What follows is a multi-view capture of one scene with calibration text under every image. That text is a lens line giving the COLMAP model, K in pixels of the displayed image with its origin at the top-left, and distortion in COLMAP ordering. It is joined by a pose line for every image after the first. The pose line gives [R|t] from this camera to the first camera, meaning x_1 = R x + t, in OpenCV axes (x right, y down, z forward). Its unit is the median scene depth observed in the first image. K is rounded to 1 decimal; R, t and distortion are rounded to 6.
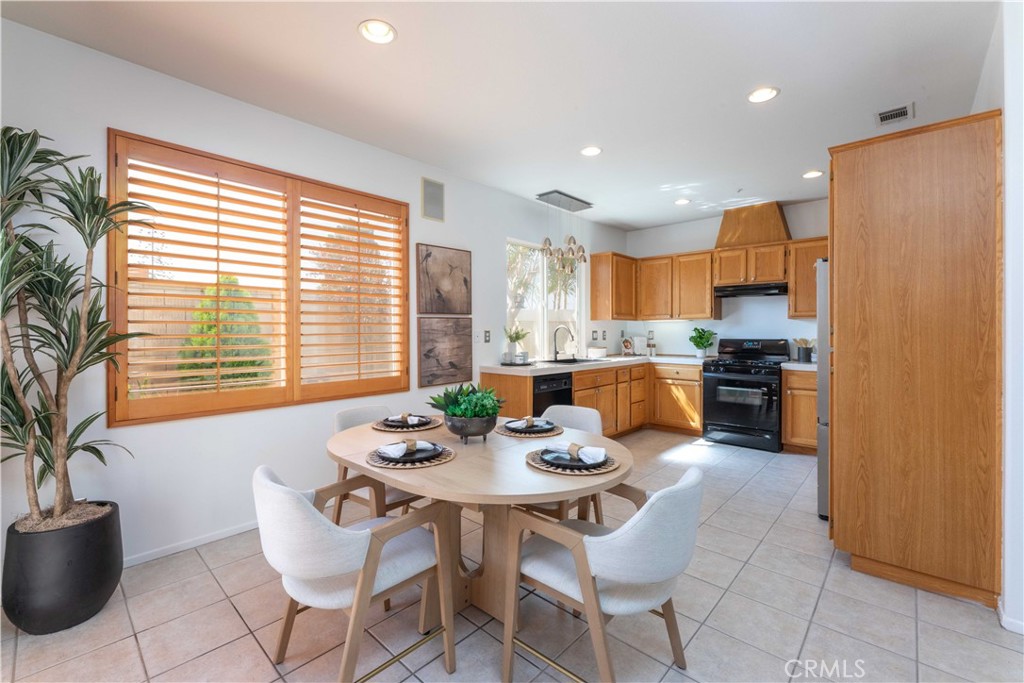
lens RADIAL K [[425.5, 0, 485.5], [0, 425.5, 330.3], [0, 0, 1]] dist [-0.003343, 0.000239]
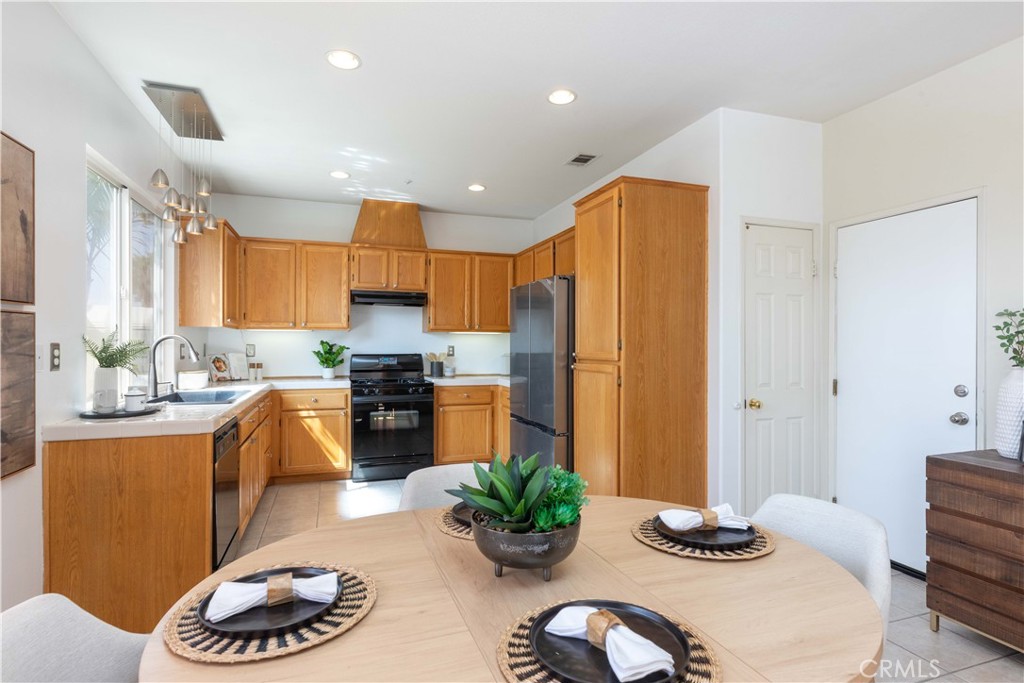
lens RADIAL K [[529.3, 0, 499.5], [0, 529.3, 339.2], [0, 0, 1]] dist [-0.000084, 0.003685]
pose [[0.454016, 0.009999, 0.890937, -0.266180], [-0.003815, 0.999950, -0.009278, -0.000511], [-0.890985, 0.000814, 0.454032, 0.336377]]
